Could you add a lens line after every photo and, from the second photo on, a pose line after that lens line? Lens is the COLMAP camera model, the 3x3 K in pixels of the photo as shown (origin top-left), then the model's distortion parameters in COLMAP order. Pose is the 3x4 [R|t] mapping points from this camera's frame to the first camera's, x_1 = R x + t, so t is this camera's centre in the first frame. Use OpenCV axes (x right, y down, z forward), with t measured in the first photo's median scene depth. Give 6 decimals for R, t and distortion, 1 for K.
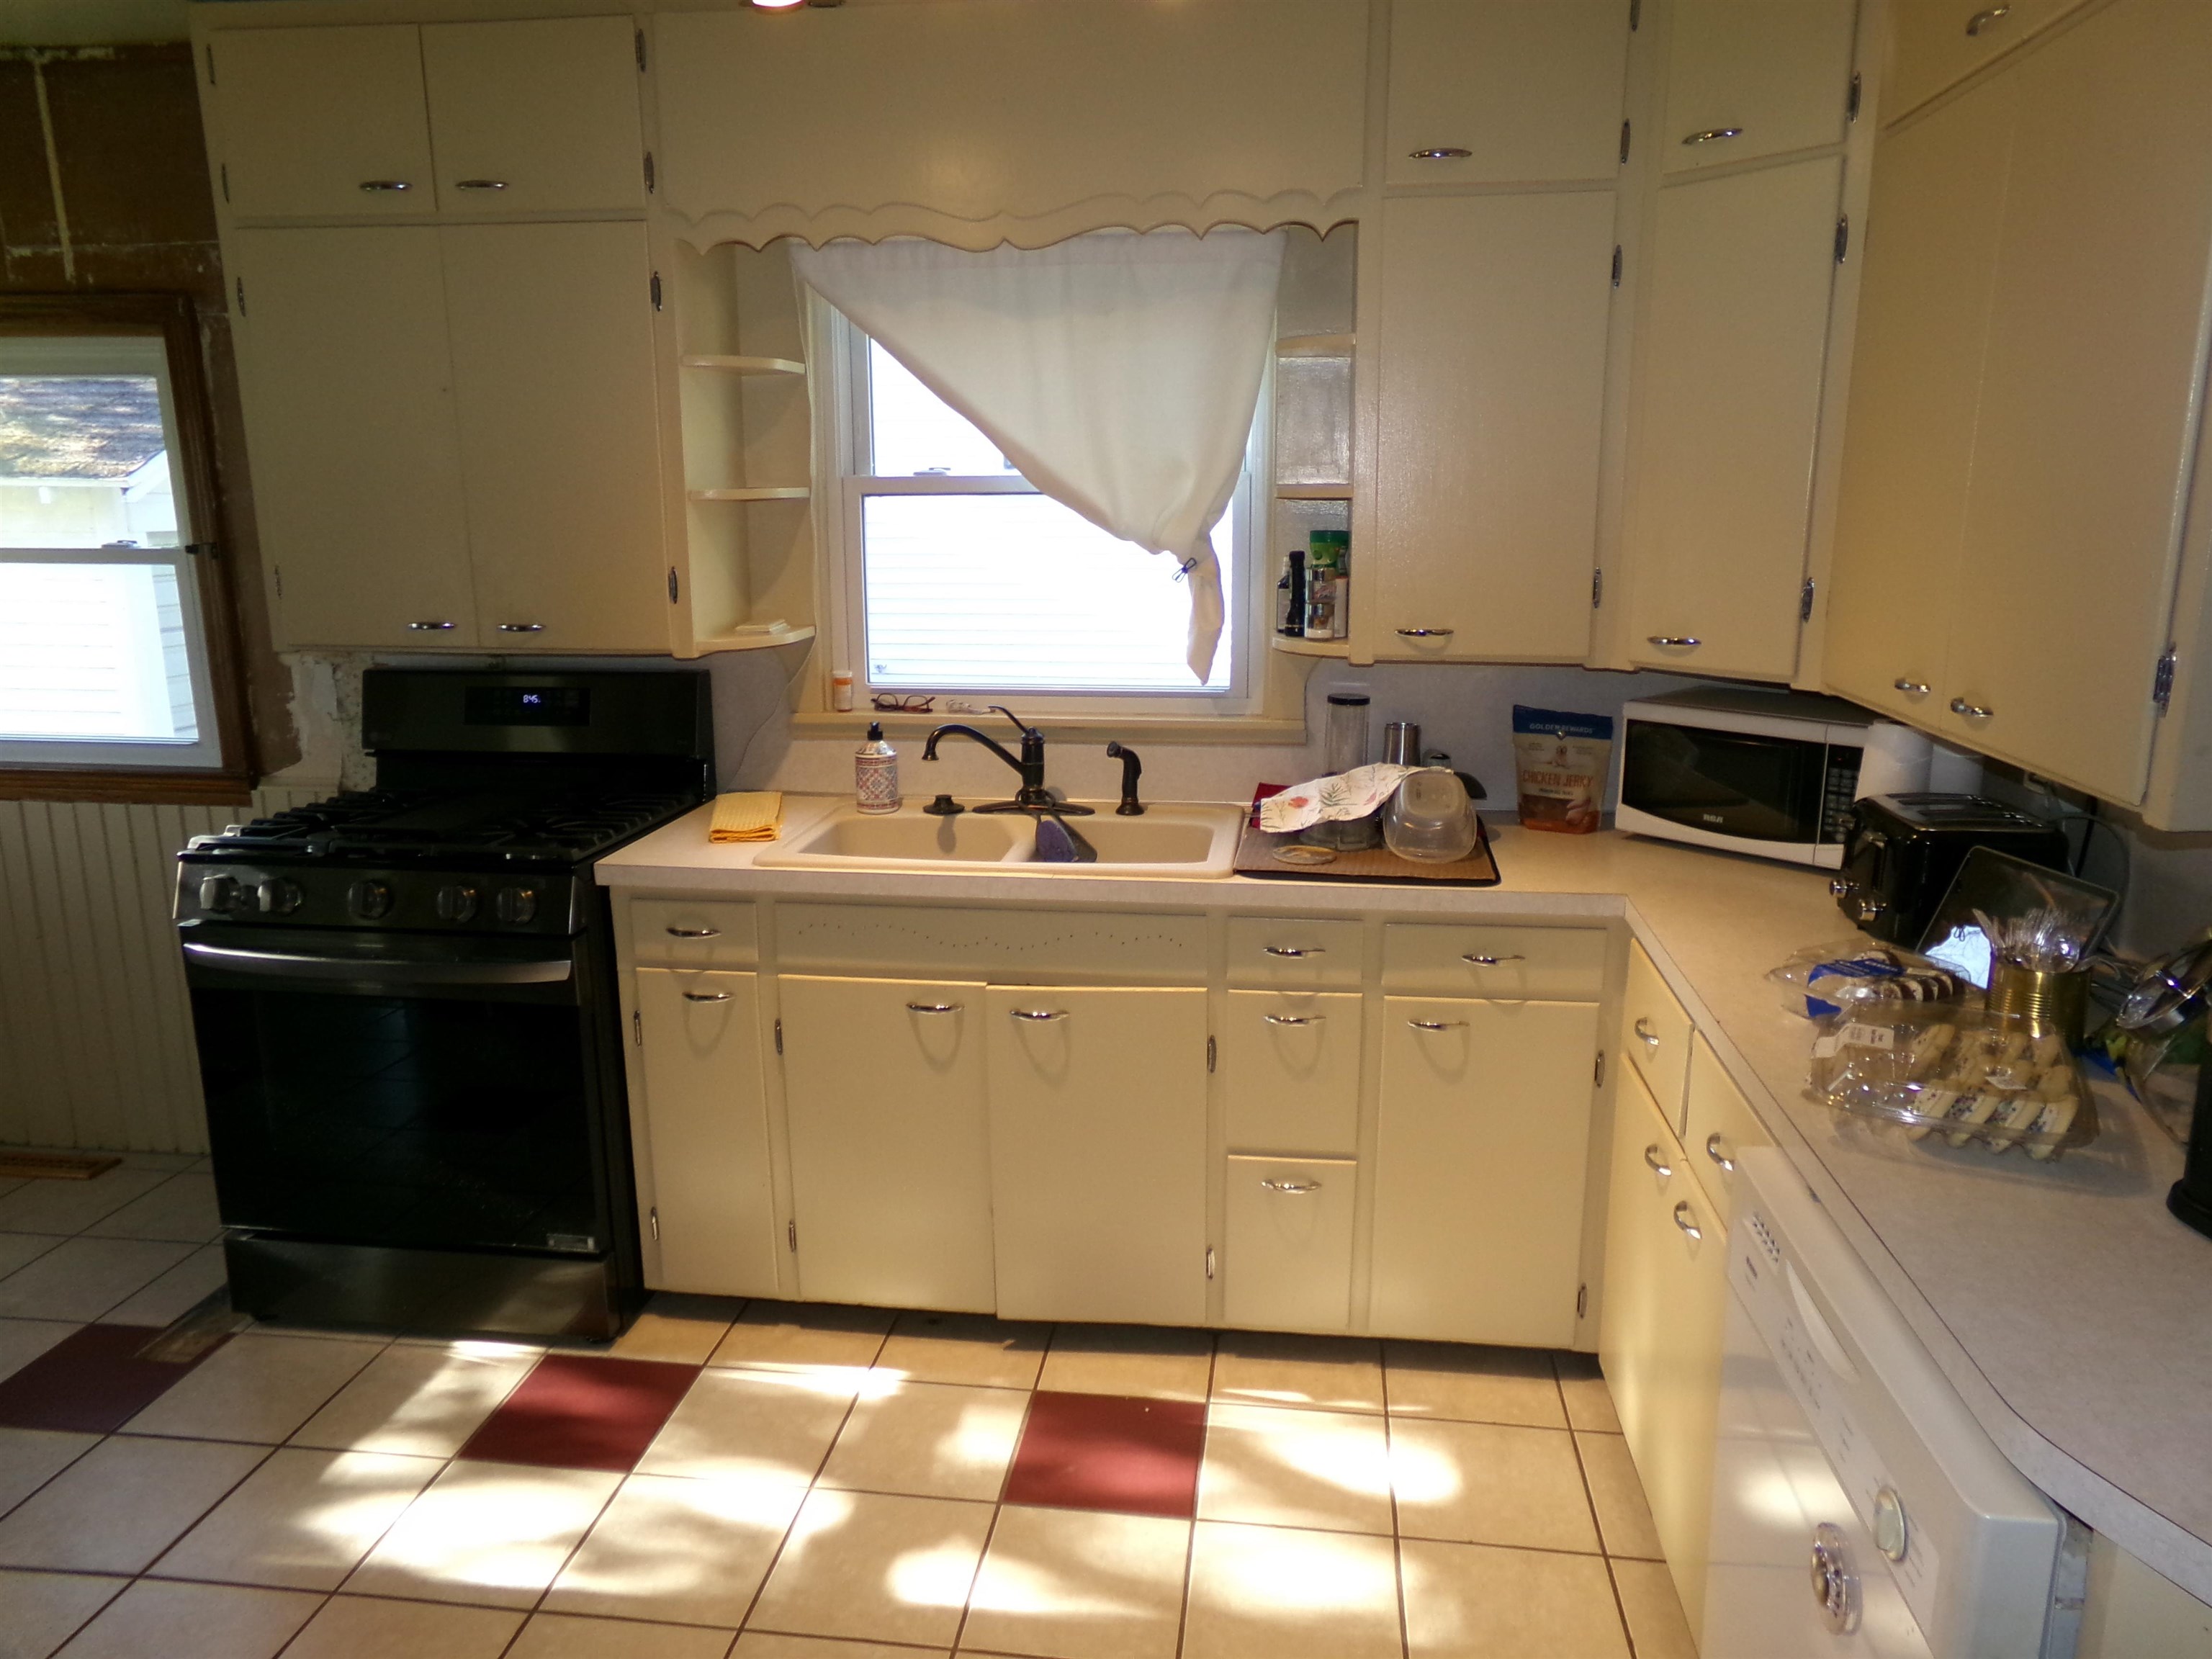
lens RADIAL K [[1514.3, 0, 1106.0], [0, 1514.3, 829.5], [0, 0, 1]] dist [-0.090469, 0.000076]
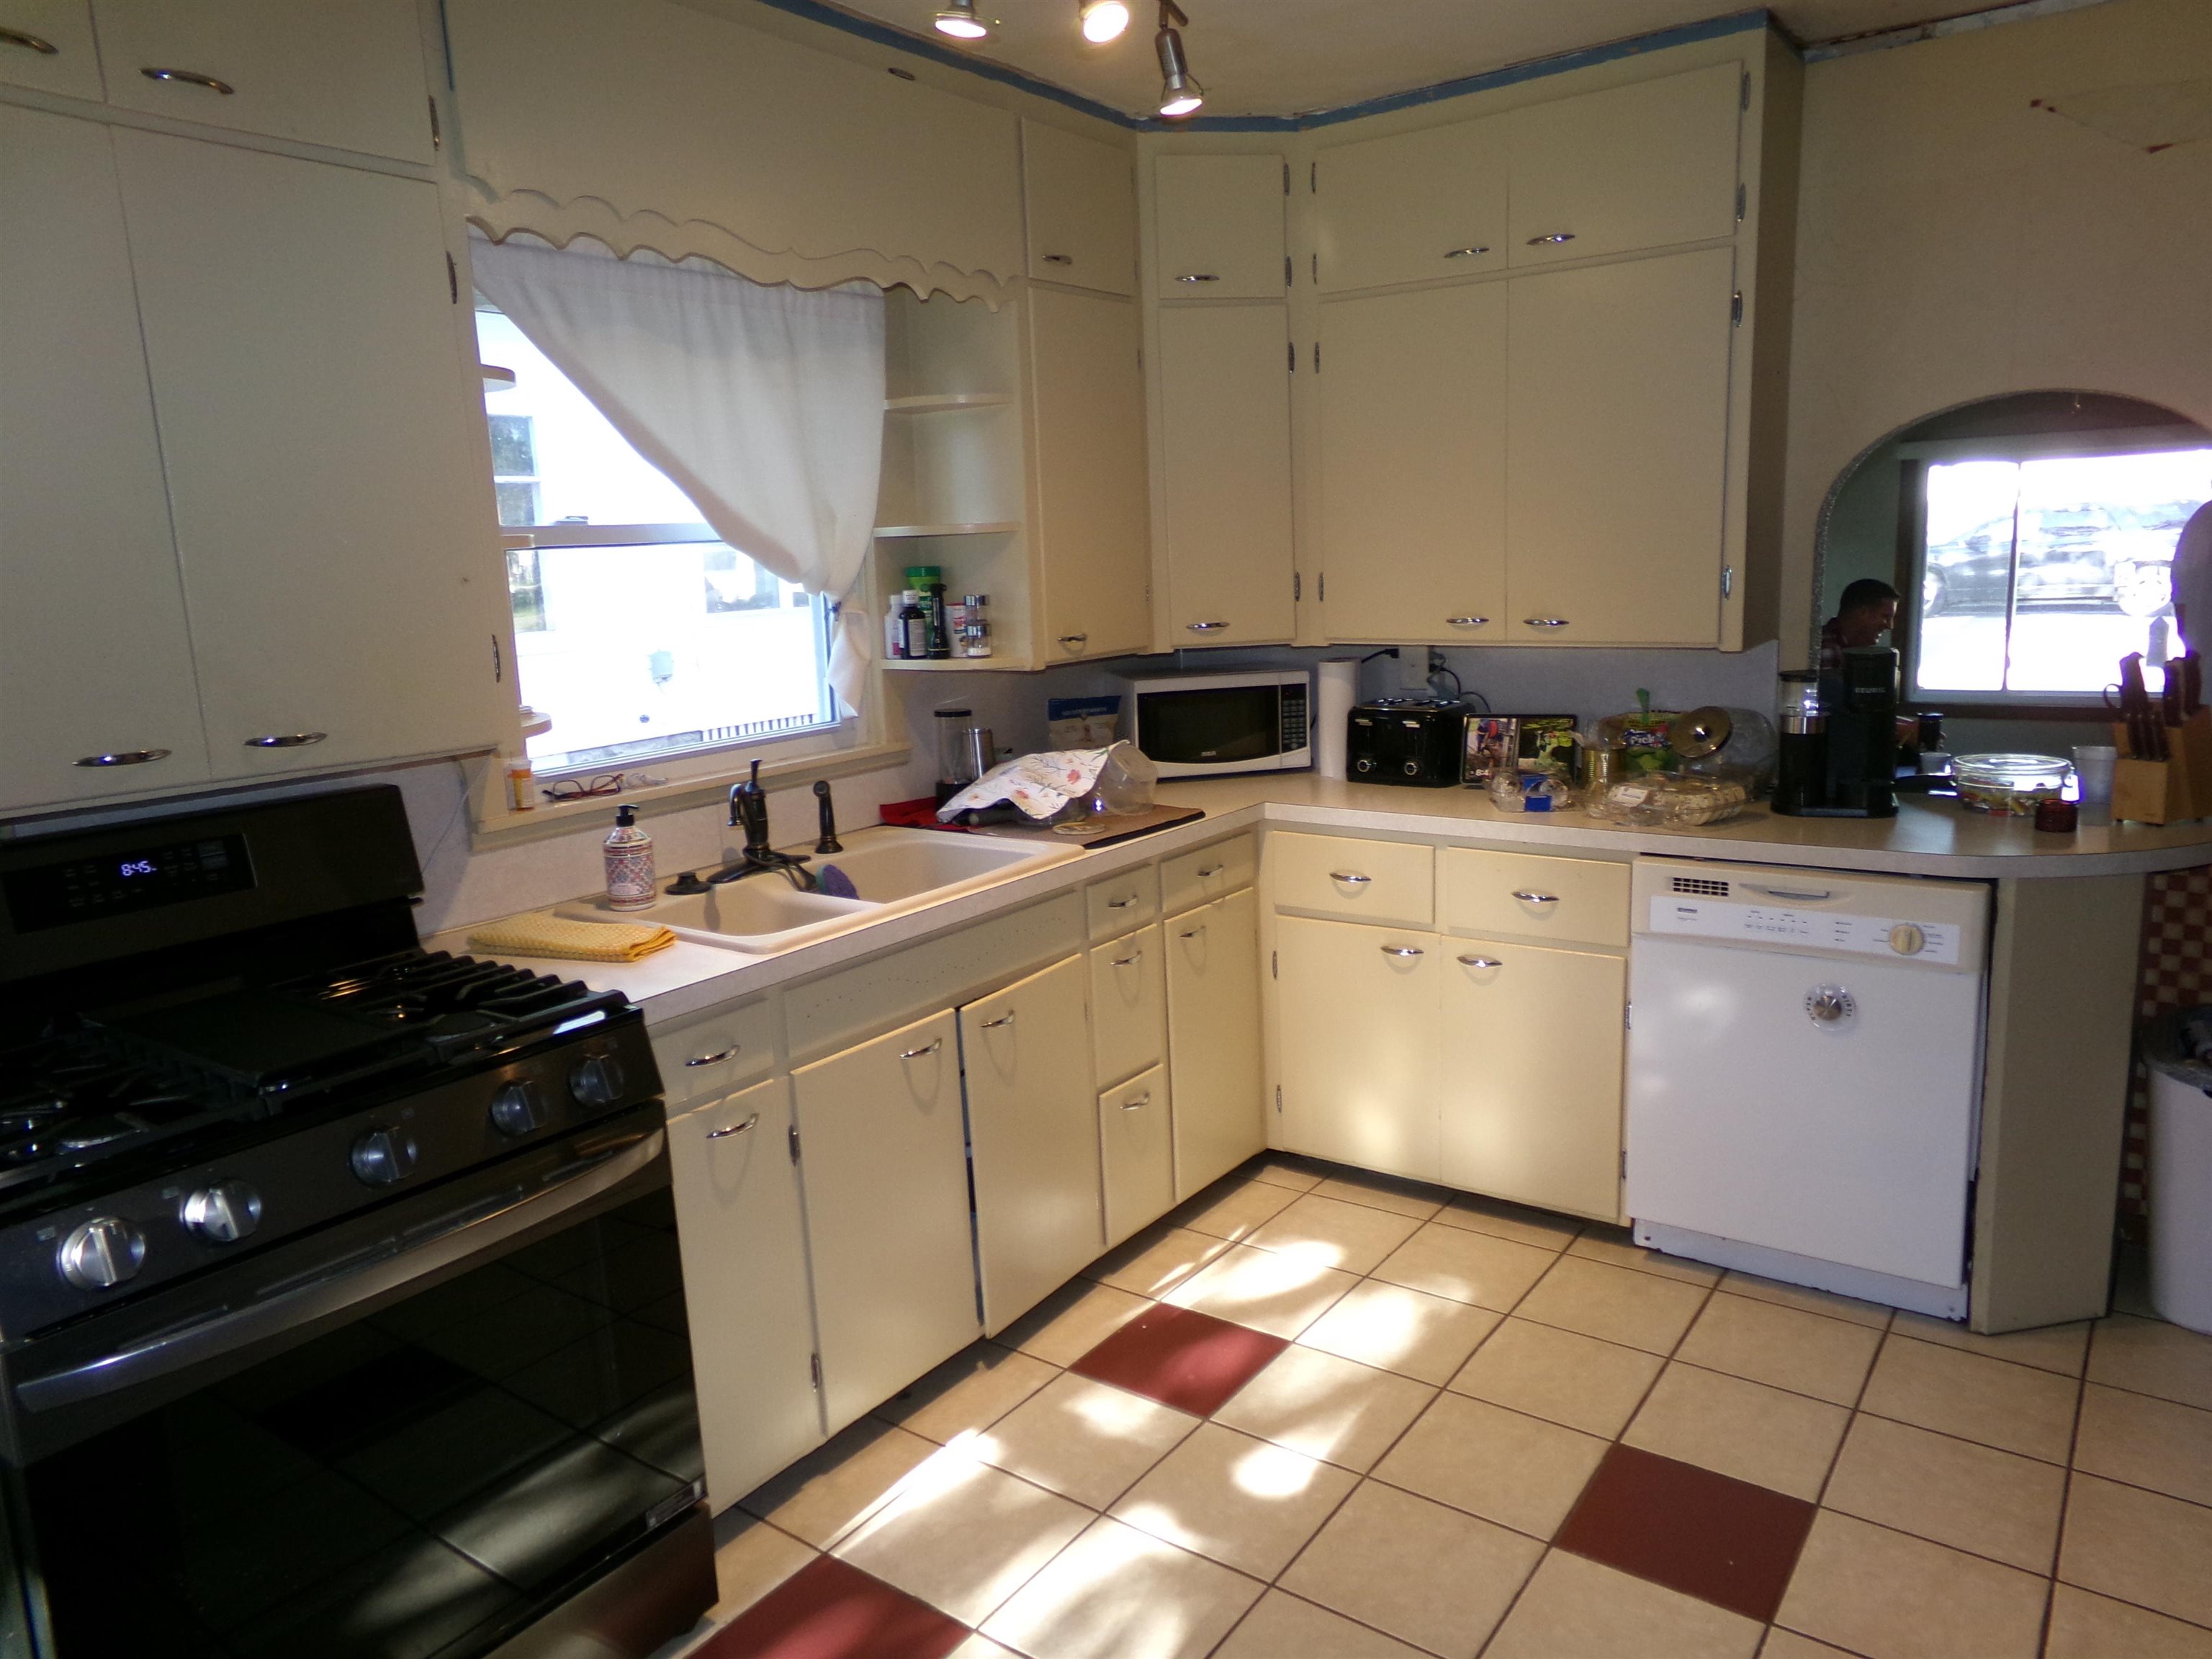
lens RADIAL K [[1516.0, 0, 1109.8], [0, 1516.0, 820.8], [0, 0, 1]] dist [-0.071130, 0.110321]
pose [[0.478129, -0.174877, 0.860704, -0.855708], [0.231593, 0.970397, 0.068512, -0.063468], [-0.847206, 0.166576, 0.504475, 0.366927]]
